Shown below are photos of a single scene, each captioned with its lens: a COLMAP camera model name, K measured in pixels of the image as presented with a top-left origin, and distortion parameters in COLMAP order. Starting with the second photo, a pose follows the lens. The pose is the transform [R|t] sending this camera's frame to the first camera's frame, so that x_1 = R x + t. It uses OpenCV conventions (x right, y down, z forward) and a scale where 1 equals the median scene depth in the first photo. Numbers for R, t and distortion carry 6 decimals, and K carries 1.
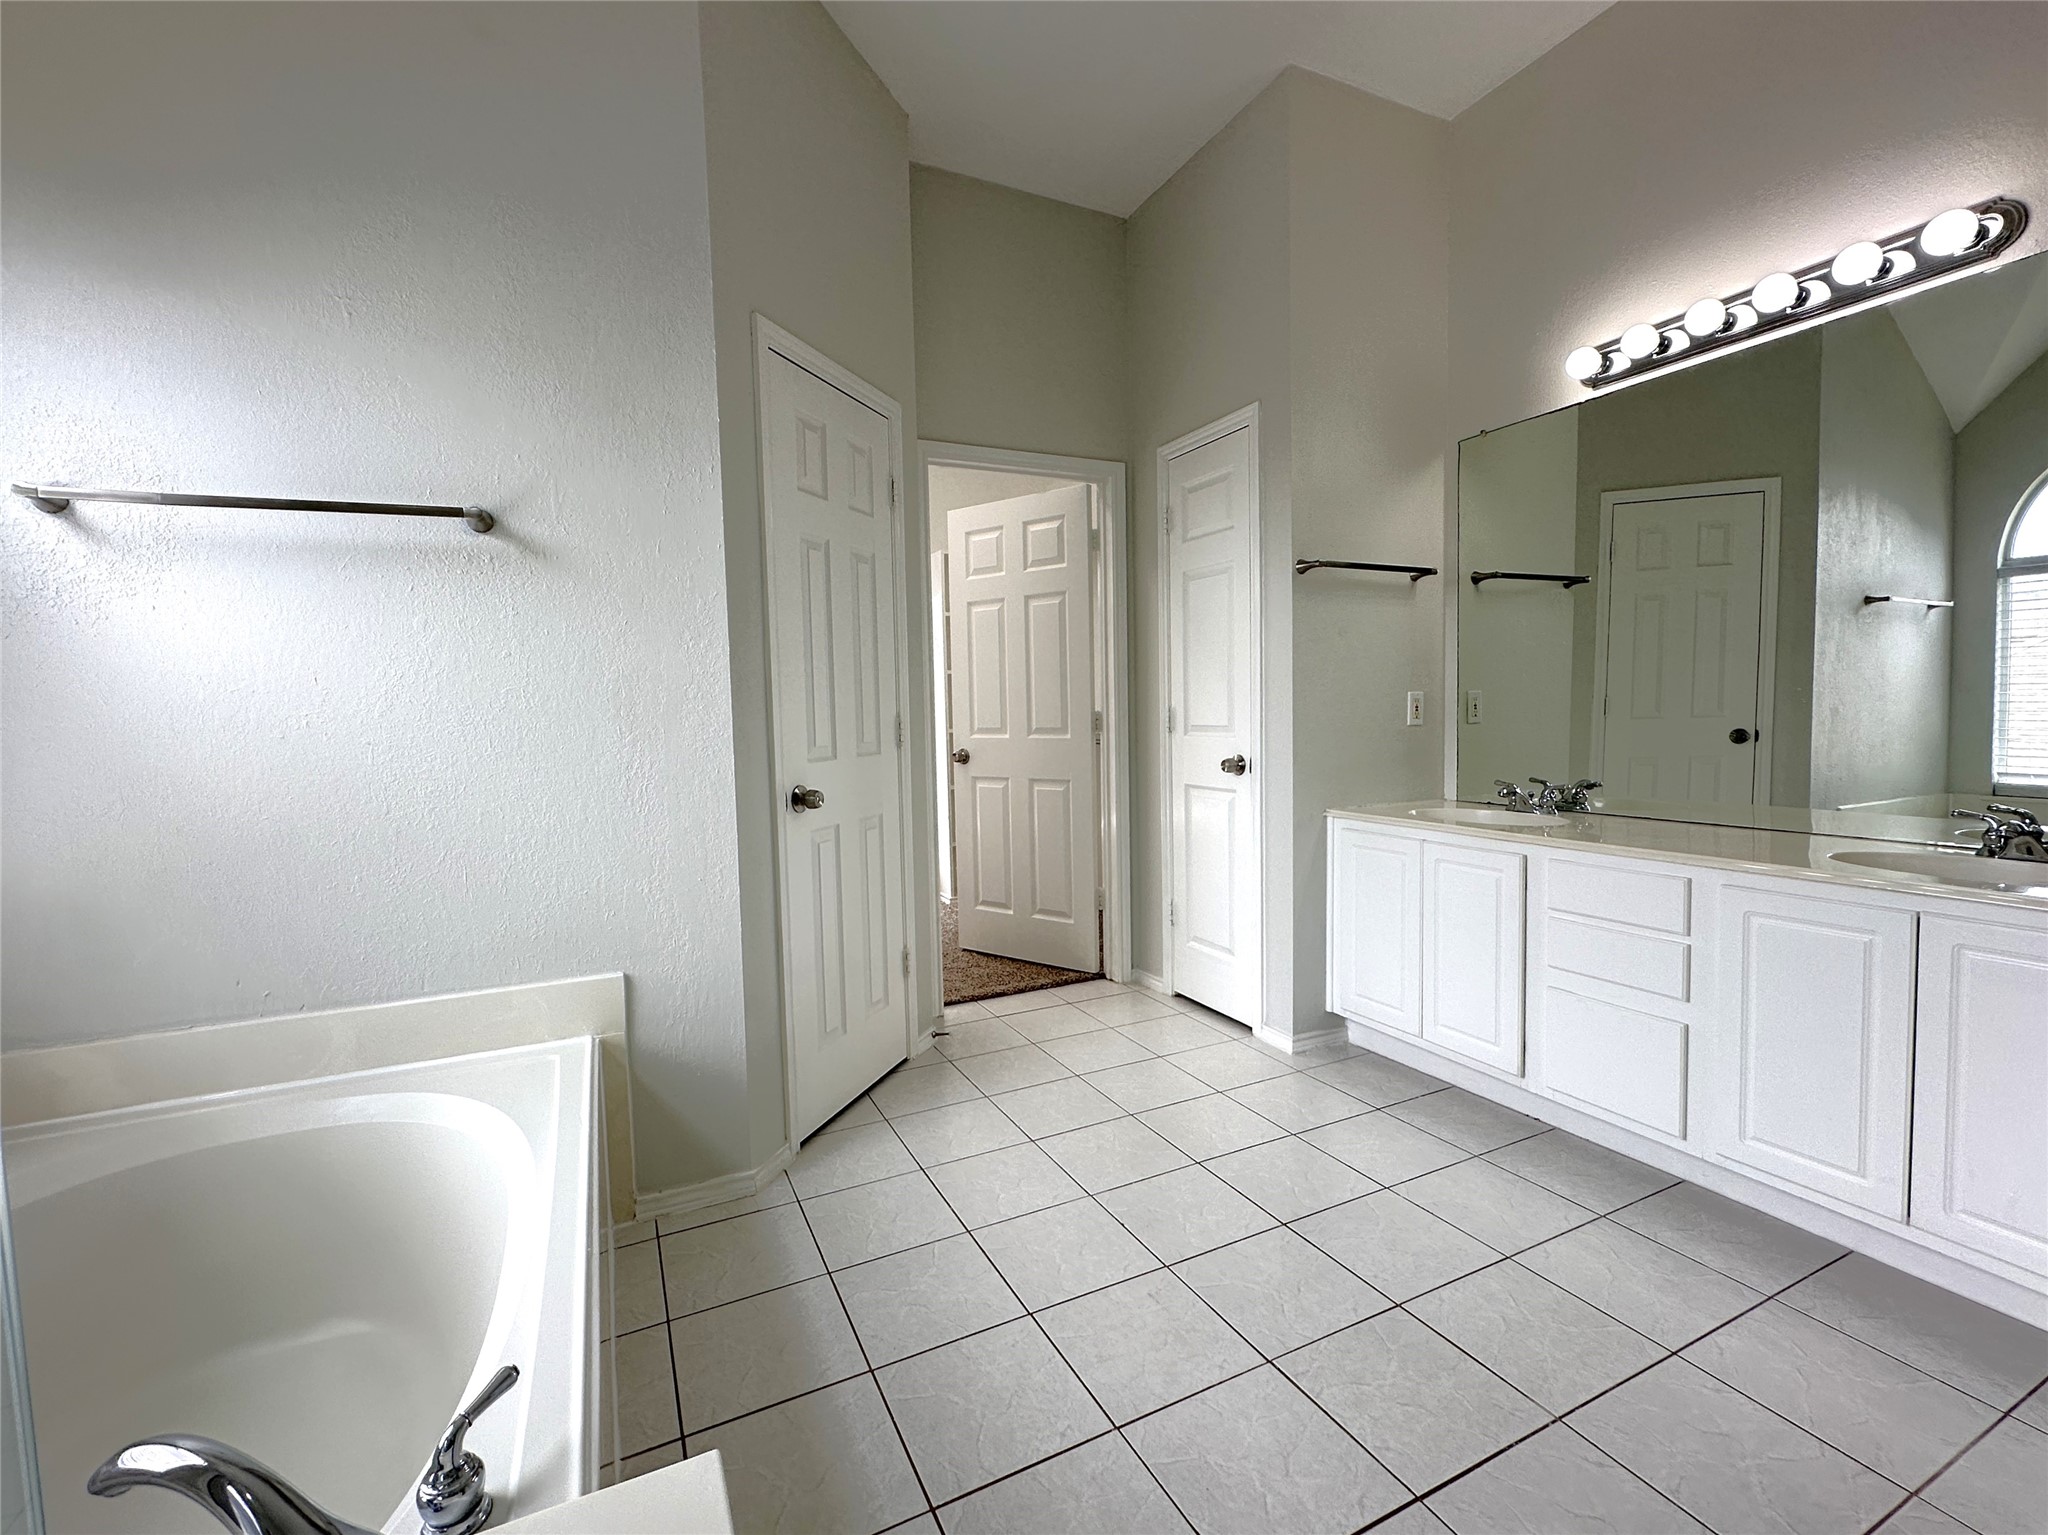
lens RADIAL K [[887.9, 0, 1024.0], [0, 887.9, 767.5], [0, 0, 1]] dist [0.000921, 0.000037]
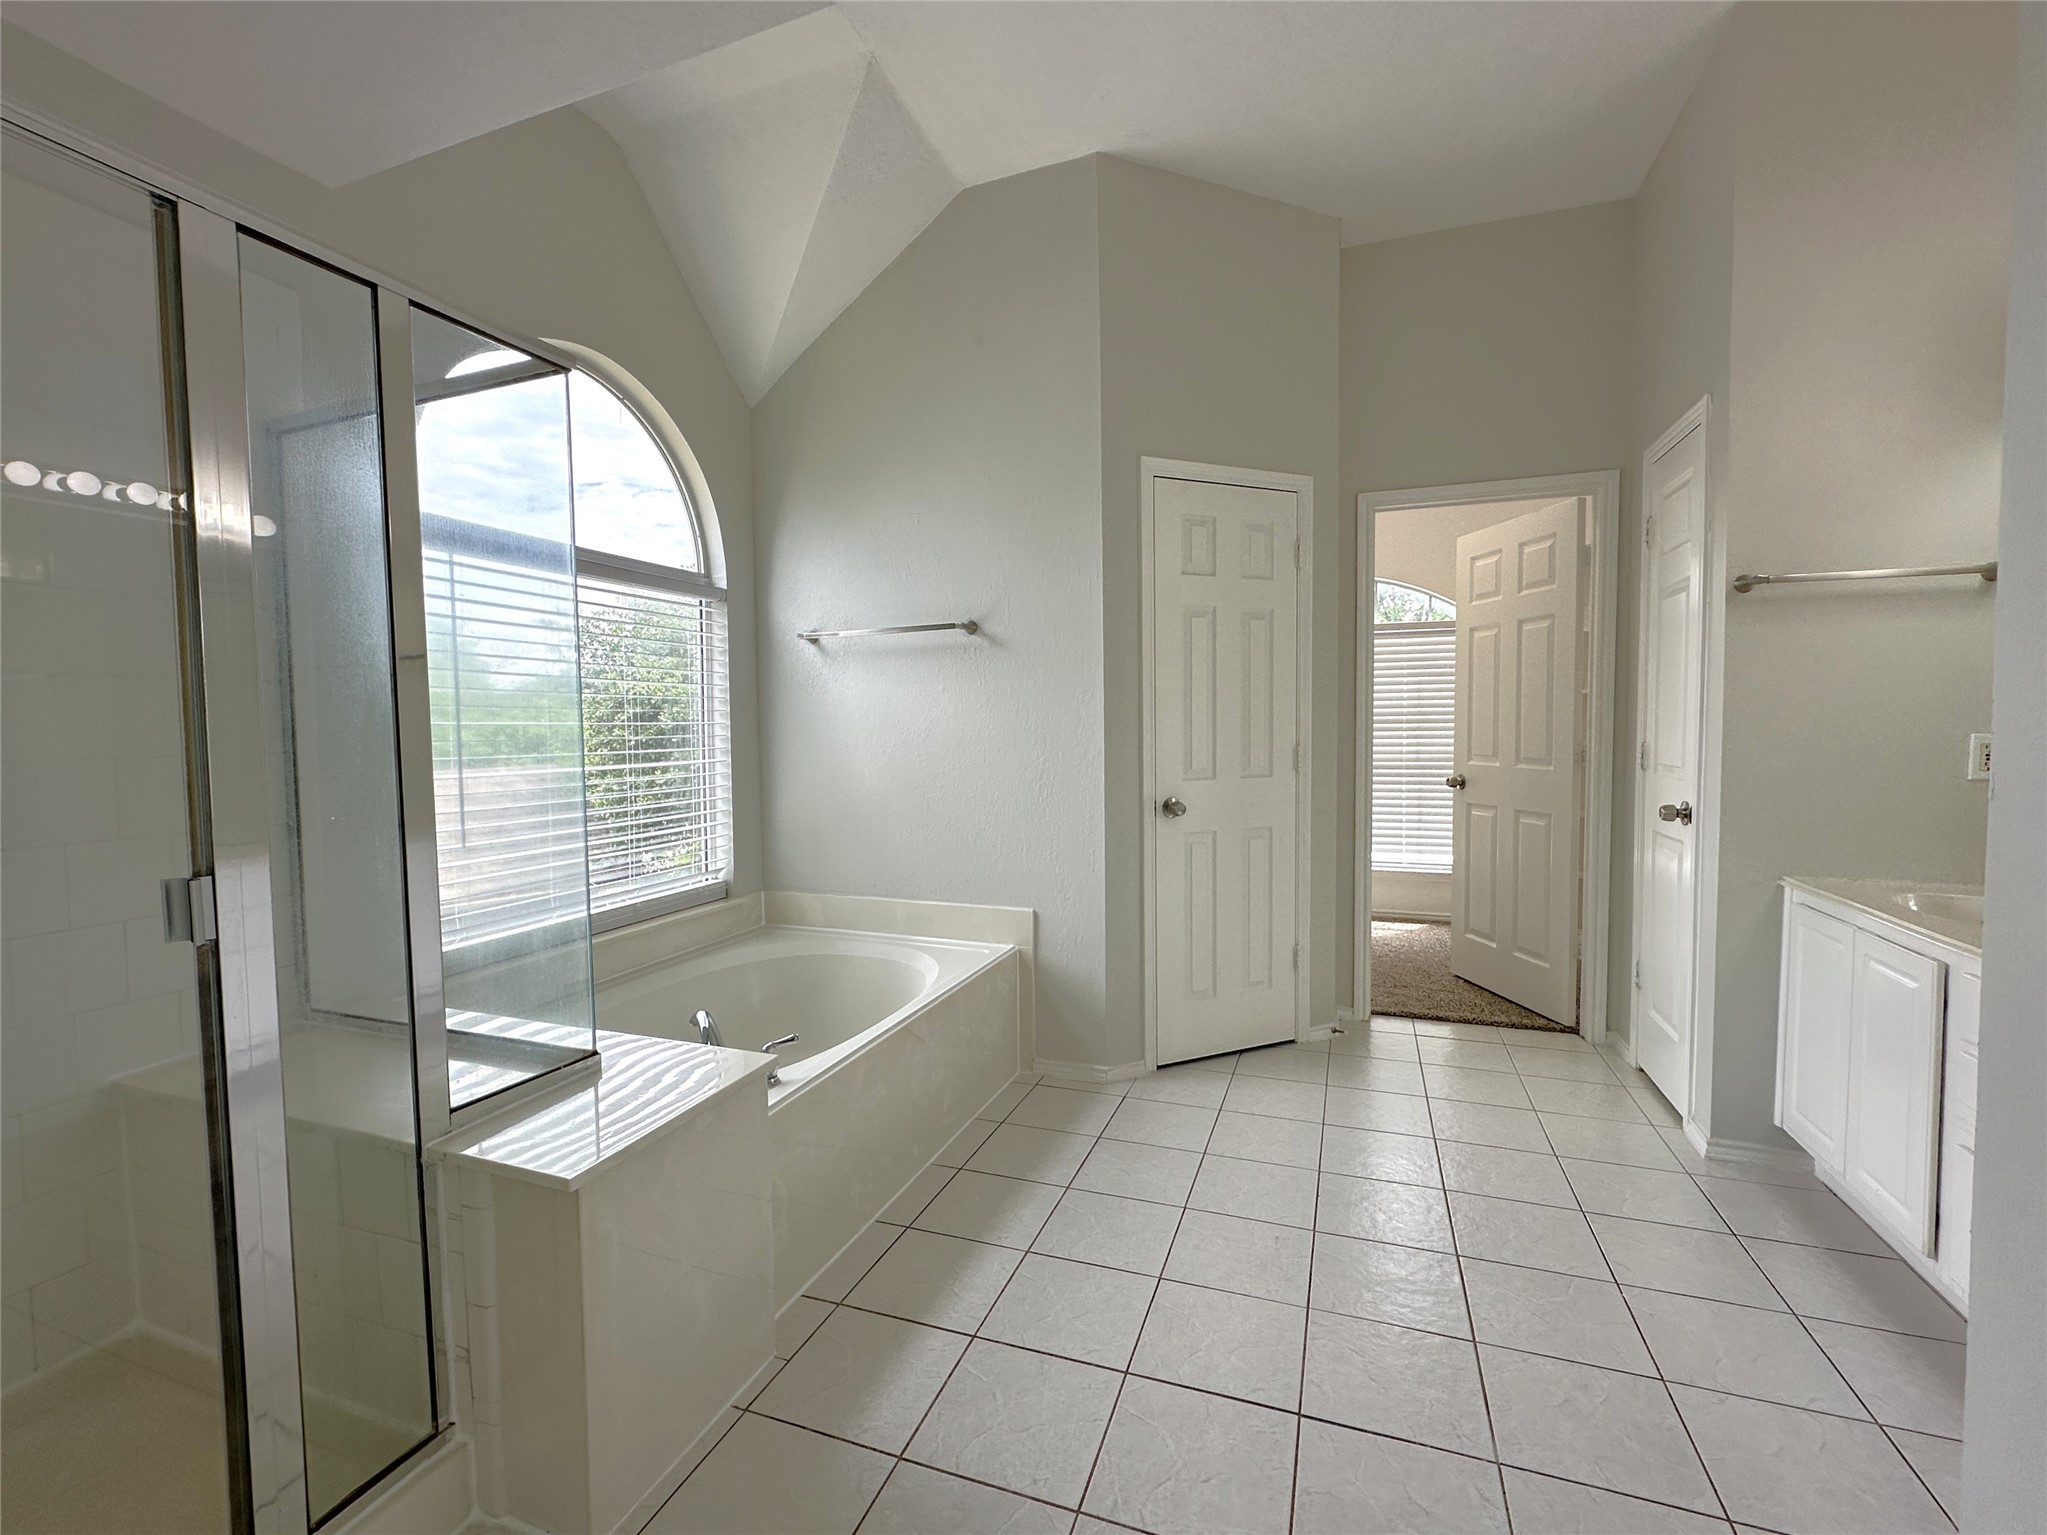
lens RADIAL K [[872.9, 0, 1023.5], [0, 872.9, 767.5], [0, 0, 1]] dist [0.000423, 0.000066]
pose [[0.700221, 0.051262, -0.712083, 0.410545], [-0.053897, 0.998368, 0.018873, -0.029576], [0.711888, 0.025164, 0.701842, -0.056981]]
